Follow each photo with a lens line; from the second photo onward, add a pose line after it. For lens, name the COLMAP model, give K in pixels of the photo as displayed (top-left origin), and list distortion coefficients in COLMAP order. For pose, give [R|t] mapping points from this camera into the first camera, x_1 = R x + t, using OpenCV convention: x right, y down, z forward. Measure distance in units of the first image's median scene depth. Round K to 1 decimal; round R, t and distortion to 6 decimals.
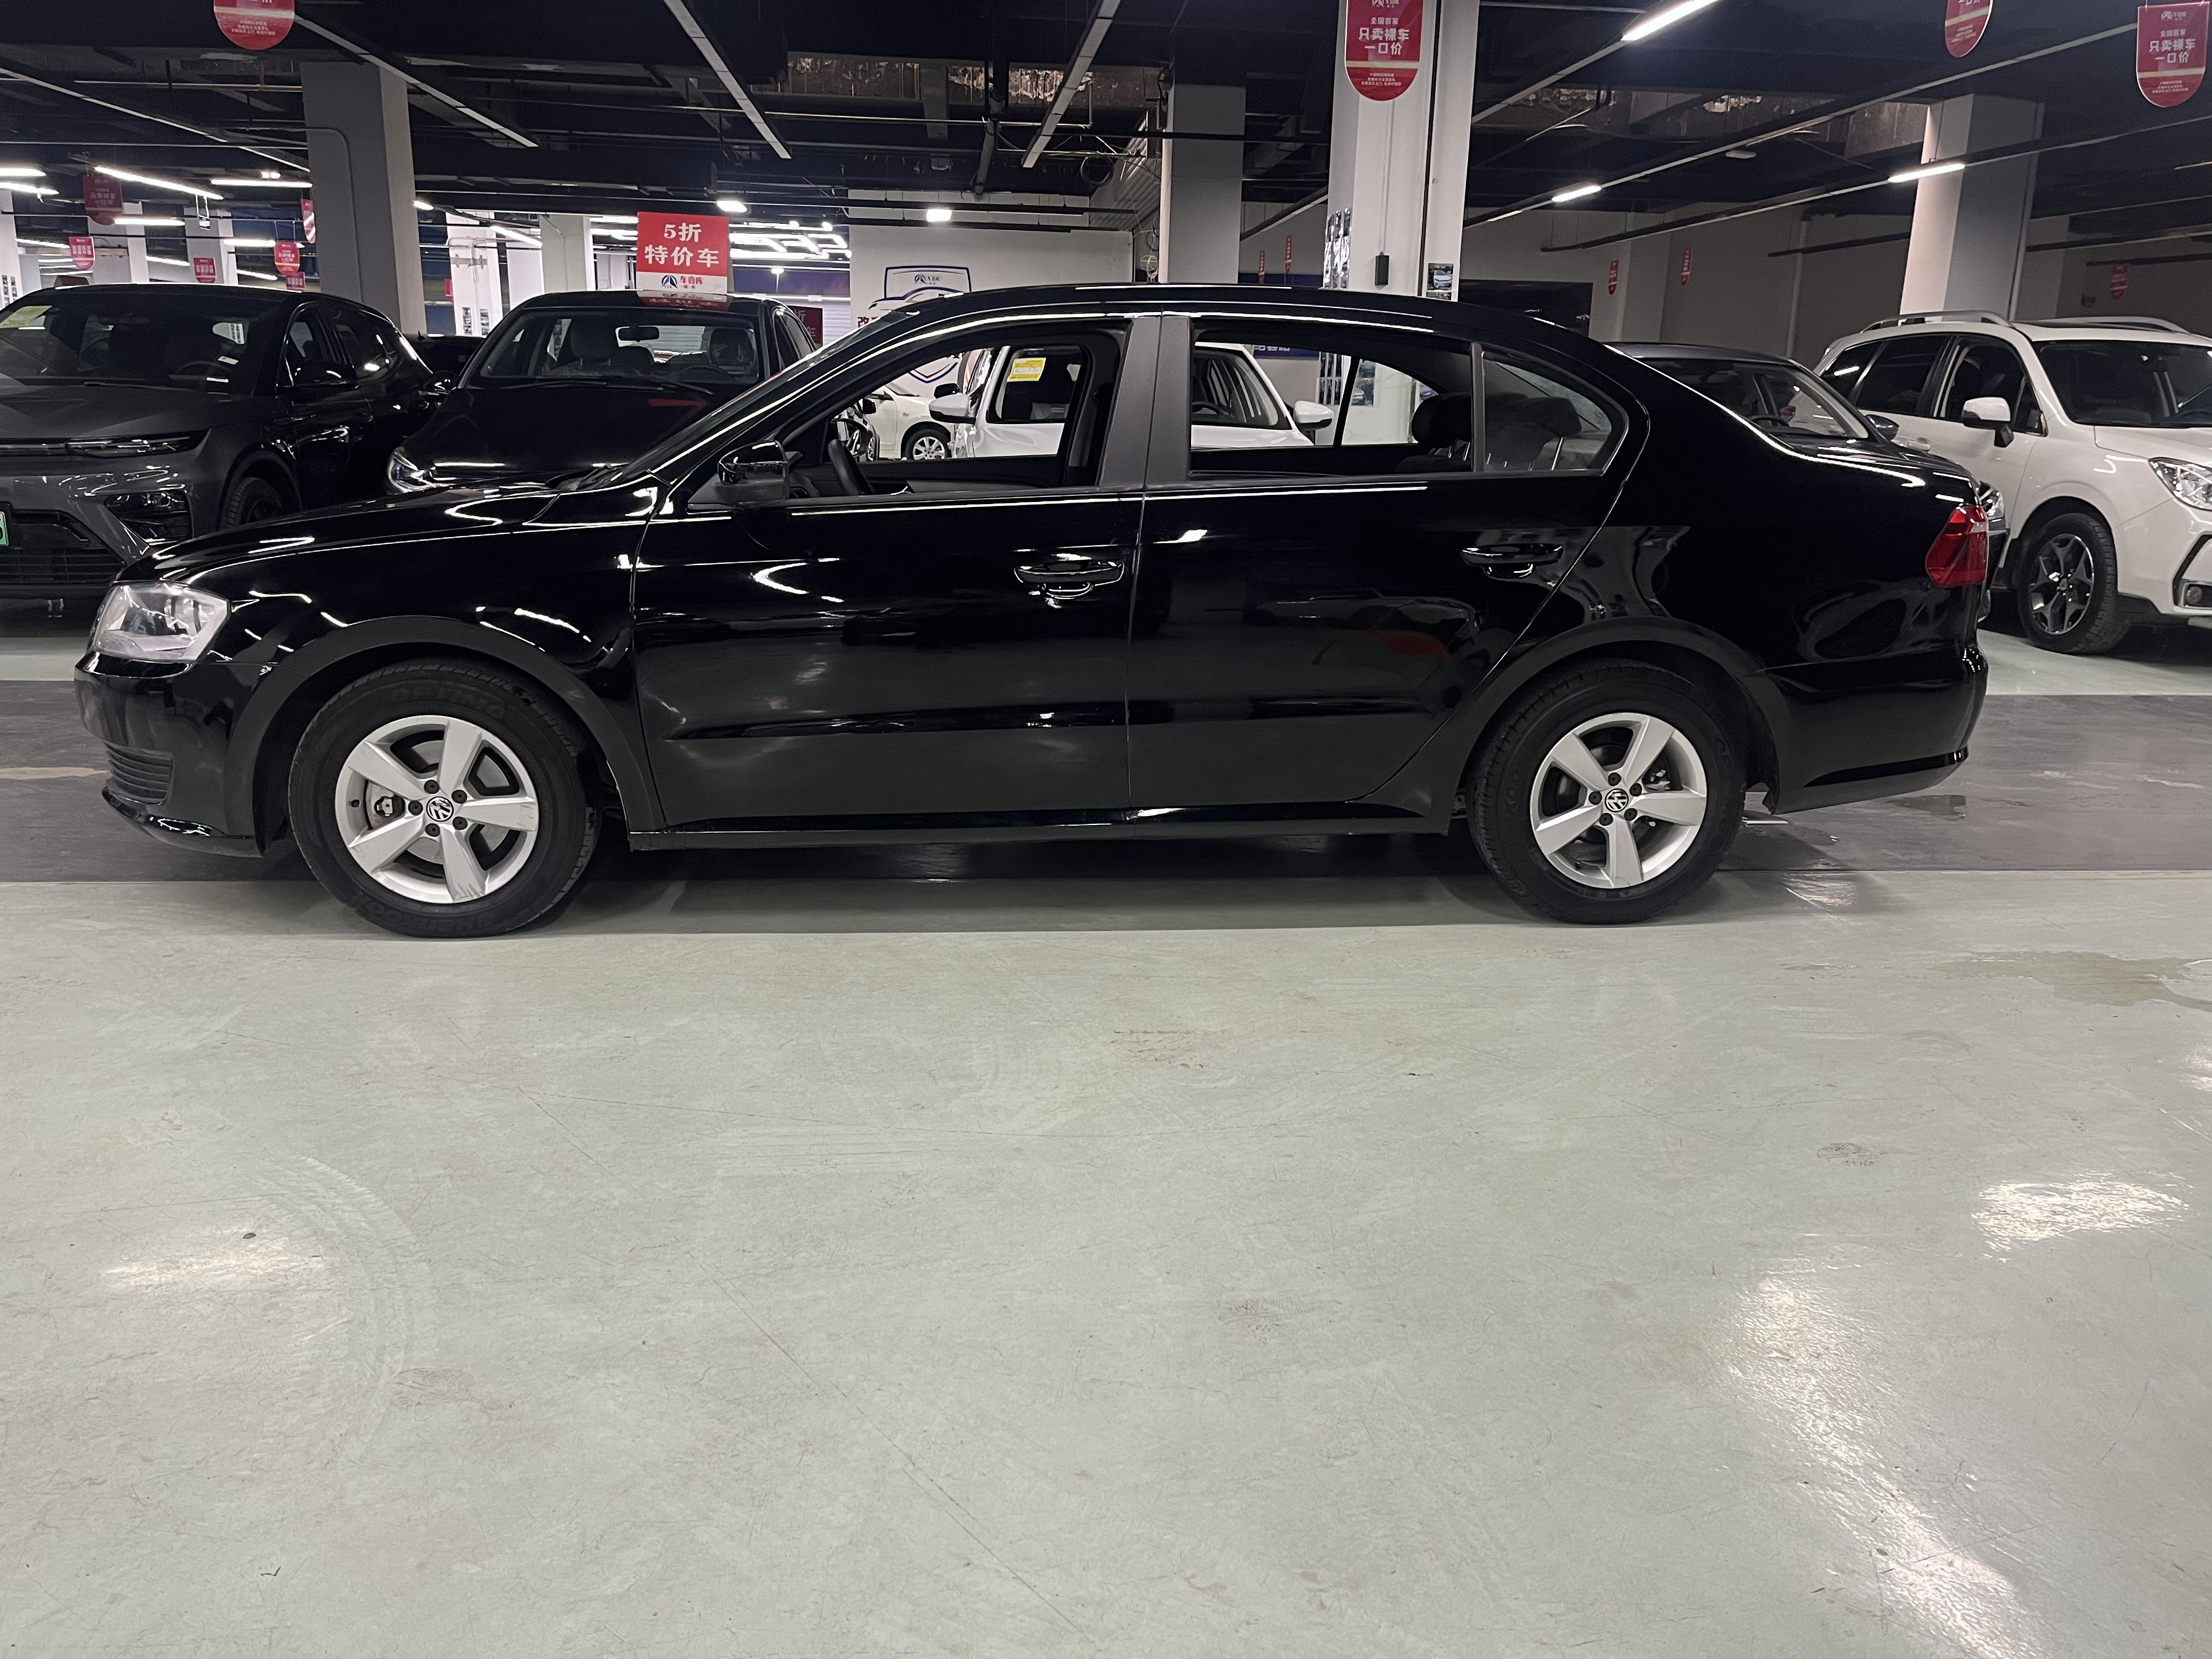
lens RADIAL K [[1667.0, 0, 1127.5], [0, 1667.0, 816.4], [0, 0, 1]] dist [0.066243, -0.091756]
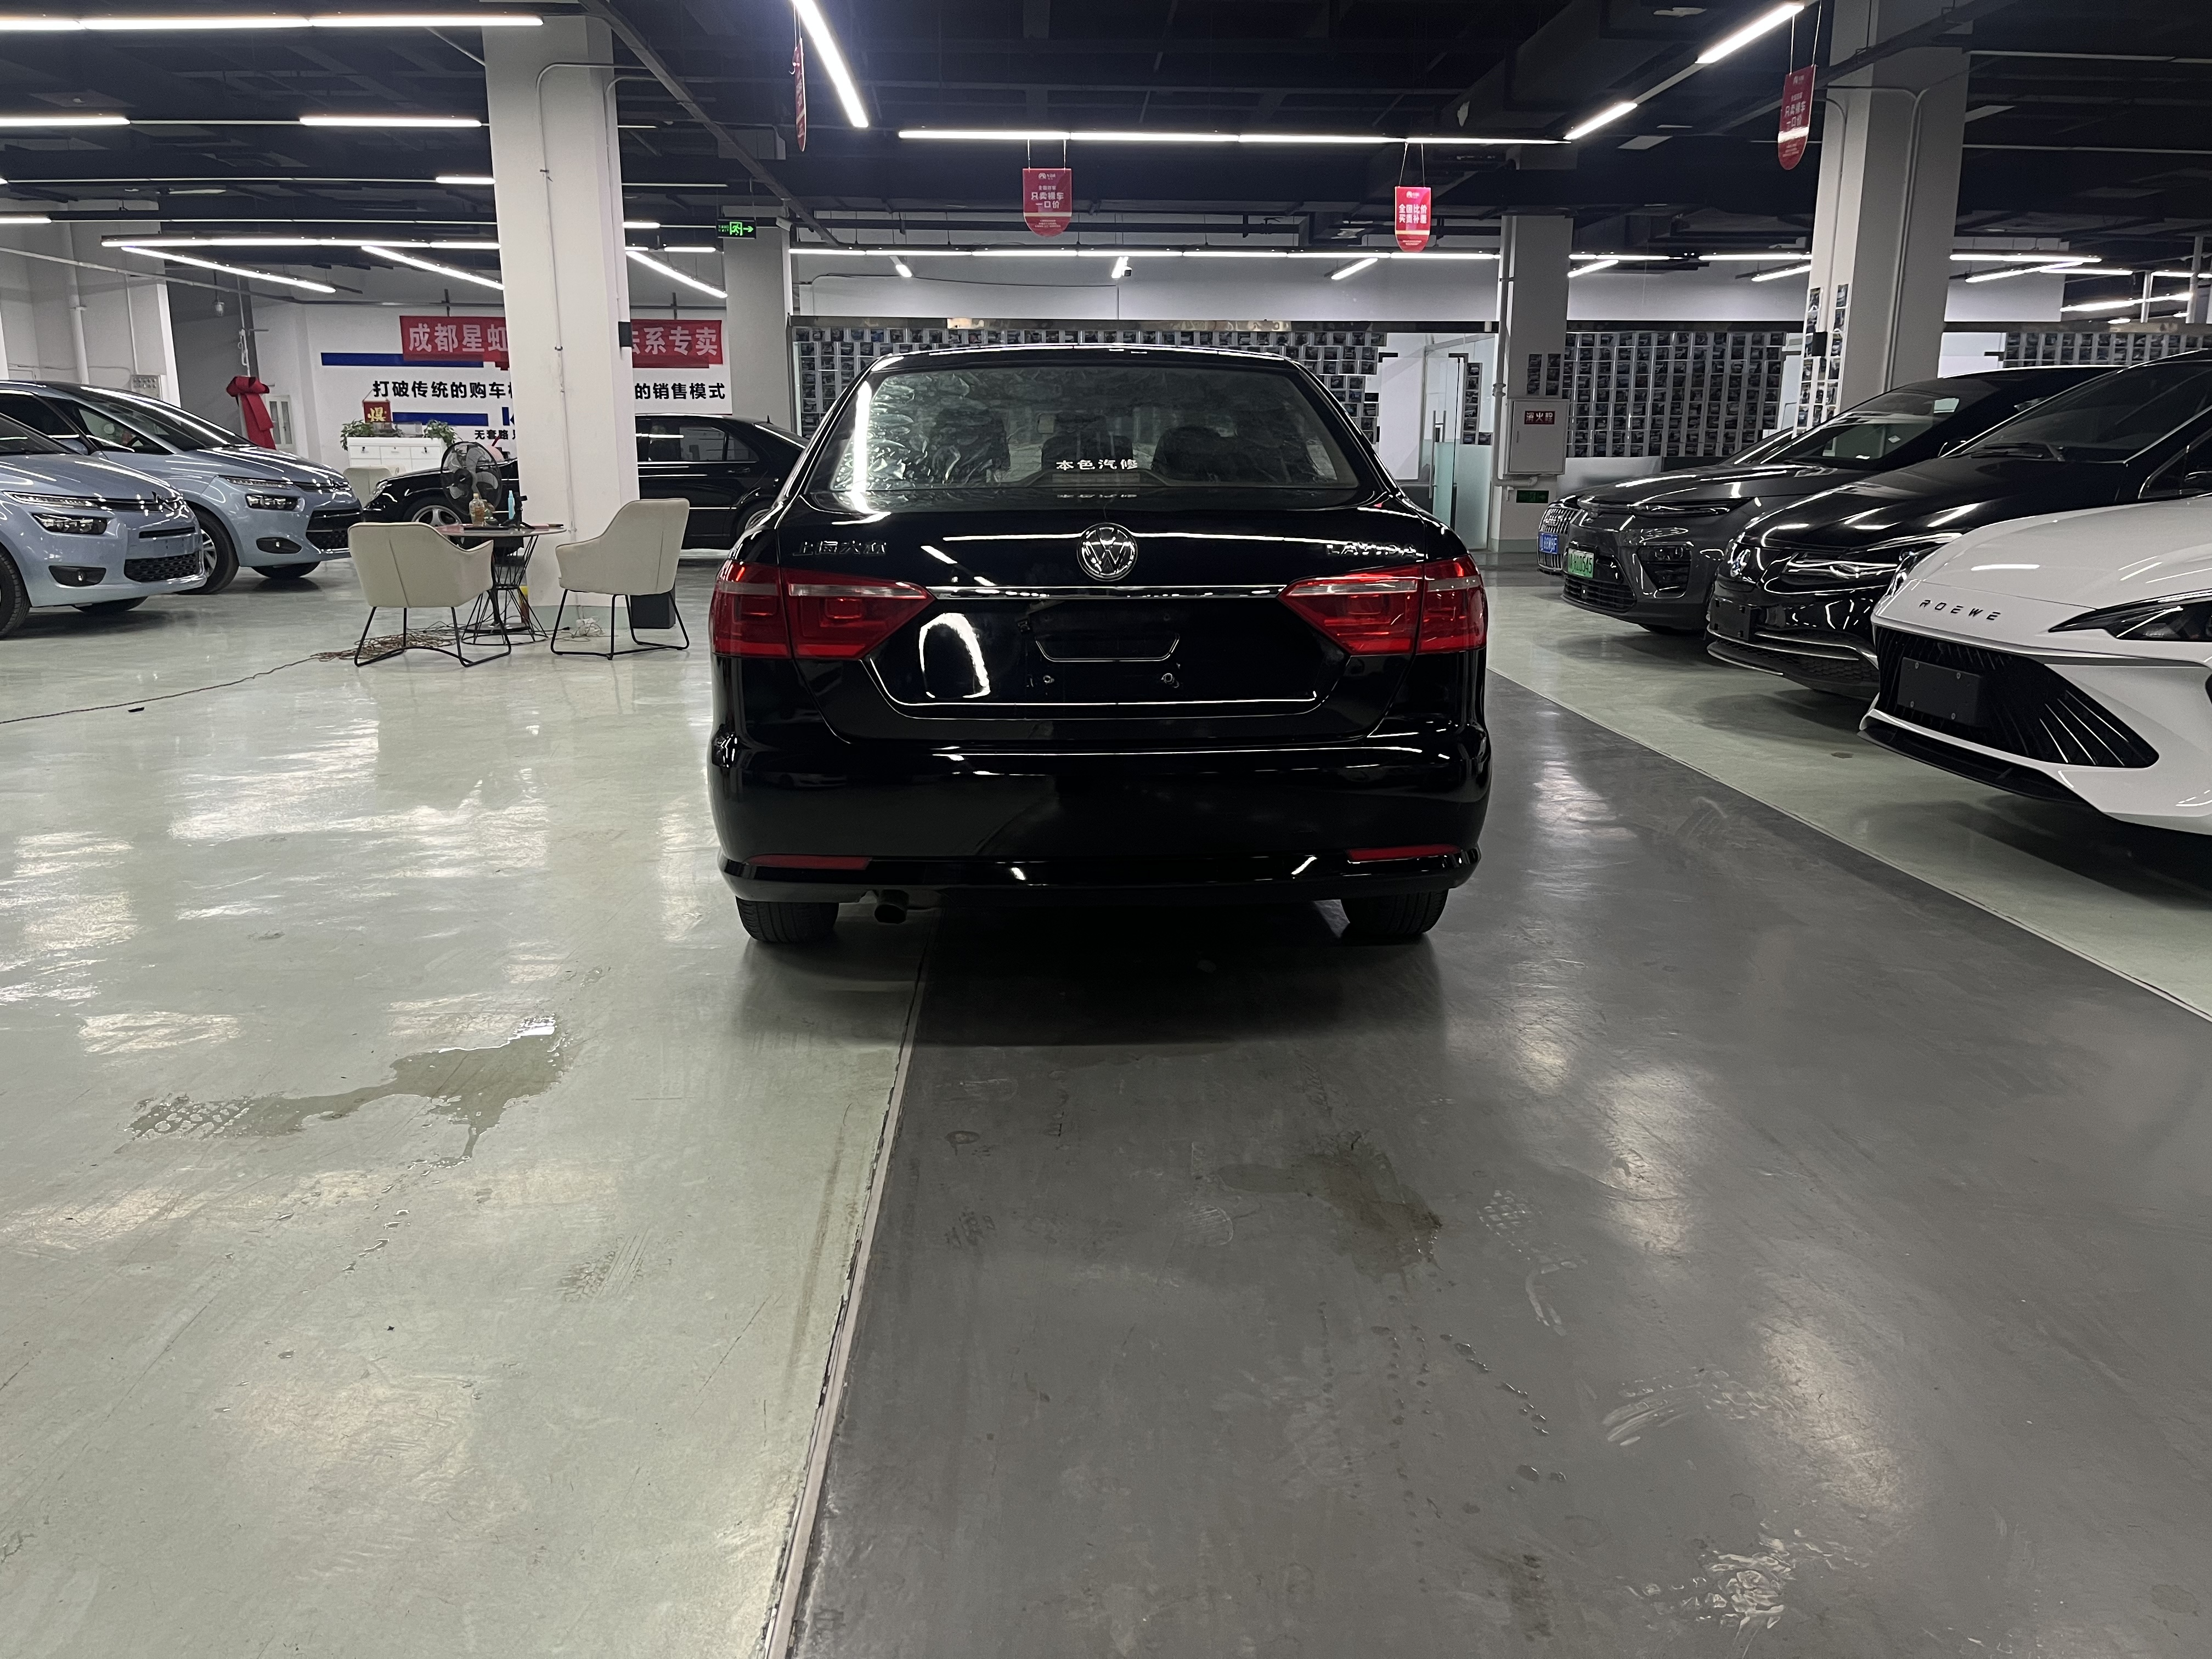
lens RADIAL K [[1661.1, 0, 1119.3], [0, 1661.1, 835.5], [0, 0, 1]] dist [0.034426, -0.055039]
pose [[-0.037121, 0.207193, -0.977596, 1.124664], [-0.250882, 0.945006, 0.209812, -0.235631], [0.967306, 0.253050, 0.016901, 1.033549]]
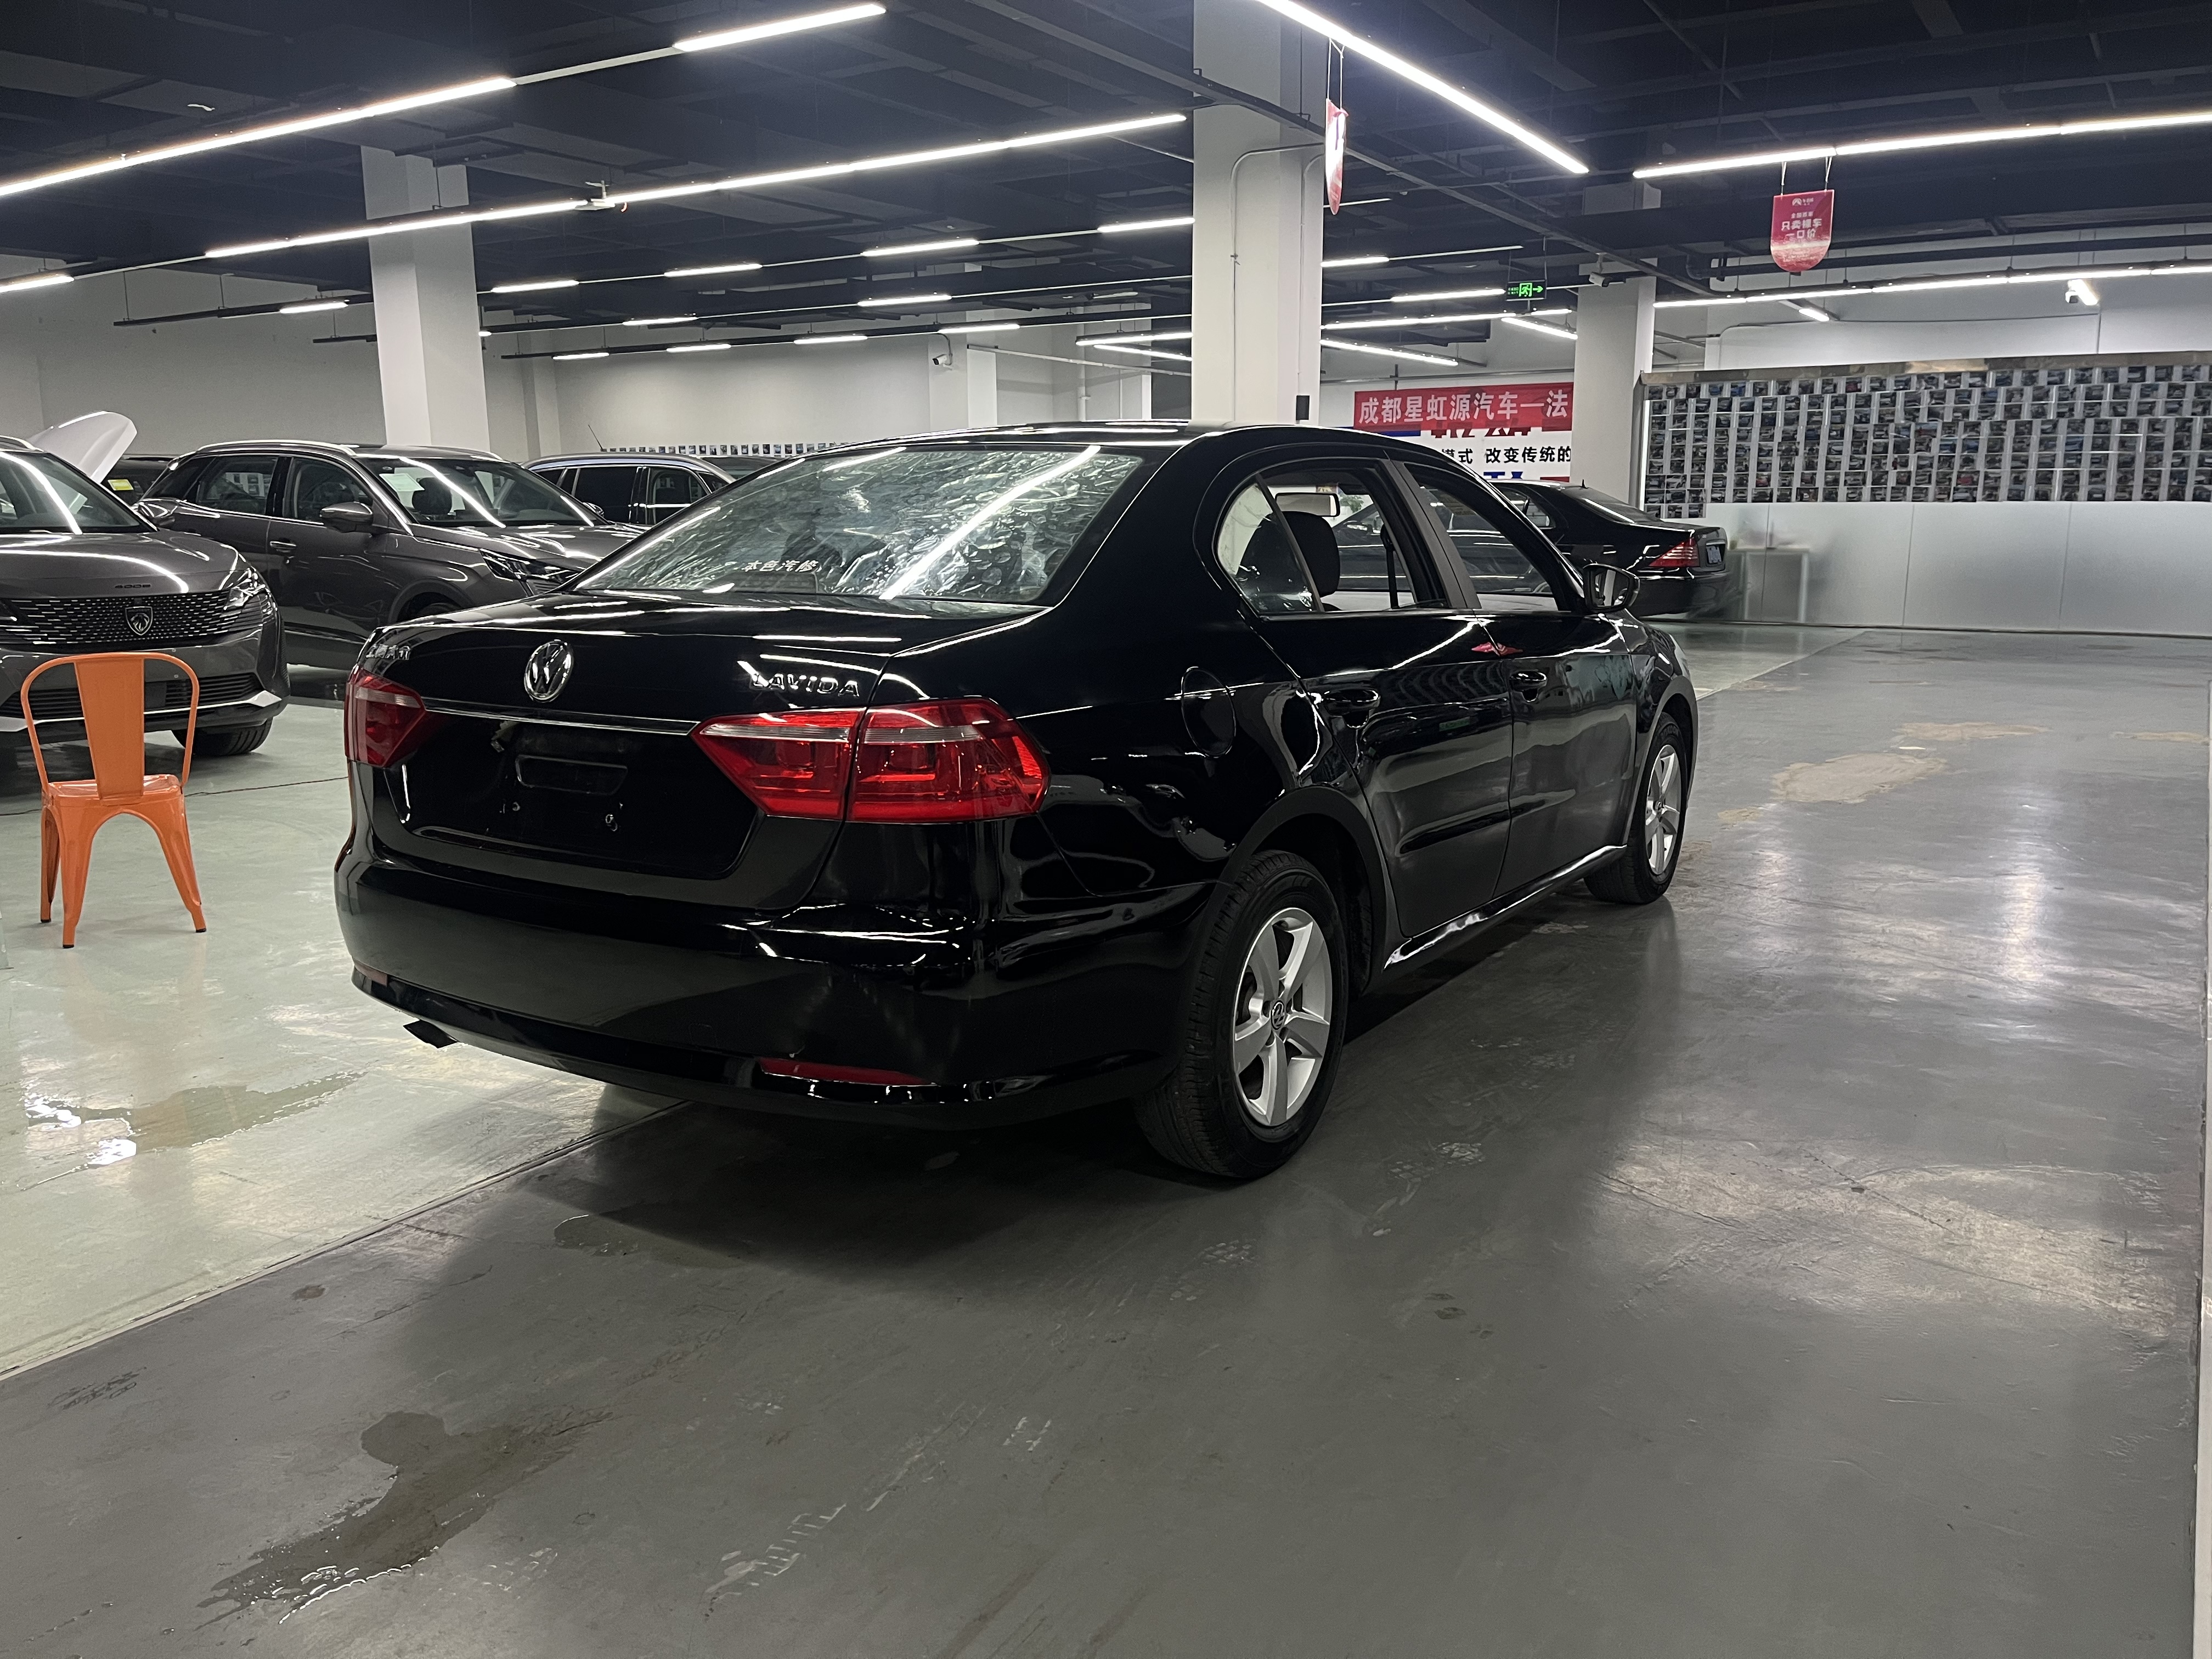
lens RADIAL K [[1667.0, 0, 1127.5], [0, 1667.0, 816.4], [0, 0, 1]] dist [0.066243, -0.091756]
pose [[-0.602480, 0.128067, -0.787793, 0.798184], [-0.205184, 0.929015, 0.307944, -0.379612], [0.771309, 0.347173, -0.533435, 1.504411]]
